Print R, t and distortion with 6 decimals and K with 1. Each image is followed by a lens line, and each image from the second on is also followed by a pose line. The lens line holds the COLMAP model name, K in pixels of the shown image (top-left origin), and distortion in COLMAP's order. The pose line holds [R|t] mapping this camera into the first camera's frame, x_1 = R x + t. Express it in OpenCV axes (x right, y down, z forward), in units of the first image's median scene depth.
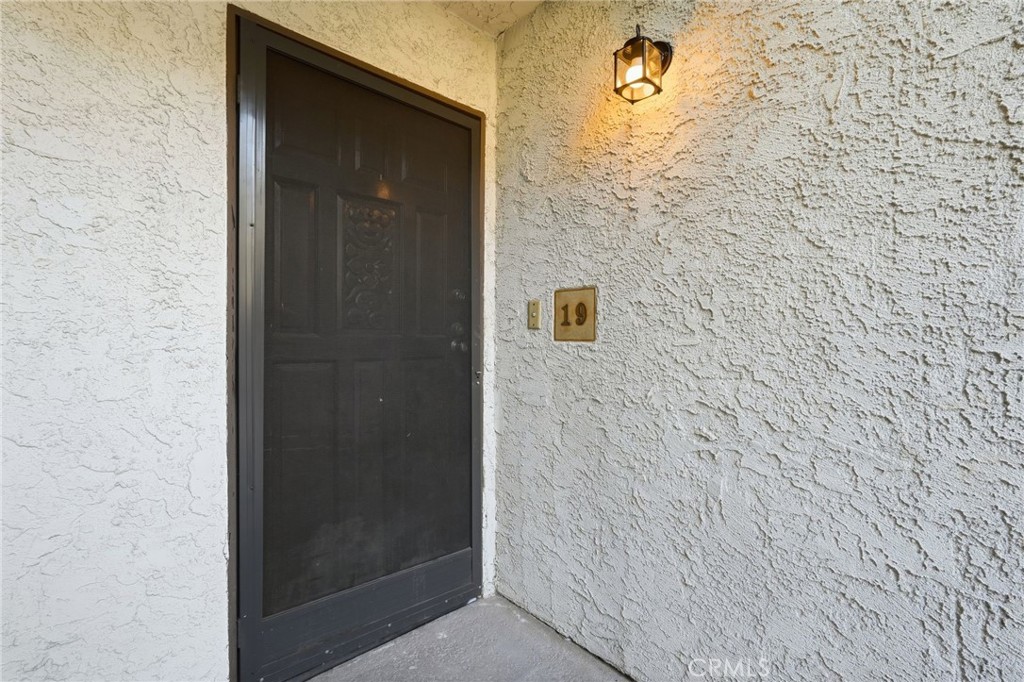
lens RADIAL K [[455.8, 0, 515.2], [0, 455.8, 342.1], [0, 0, 1]] dist [0.000014, 0.000071]
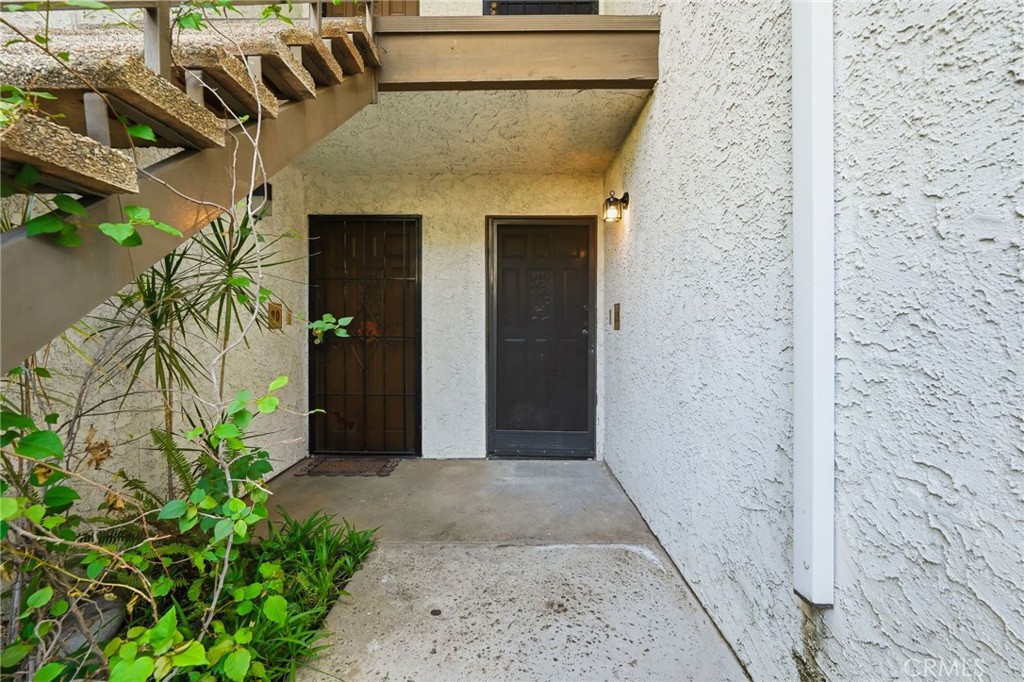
lens RADIAL K [[455.8, 0, 510.1], [0, 455.8, 336.2], [0, 0, 1]] dist [0.000014, 0.000071]
pose [[0.737045, 0.006961, -0.675808, 1.285690], [-0.002627, 0.999969, 0.007435, 0.012405], [0.675839, -0.003705, 0.737040, -0.925795]]
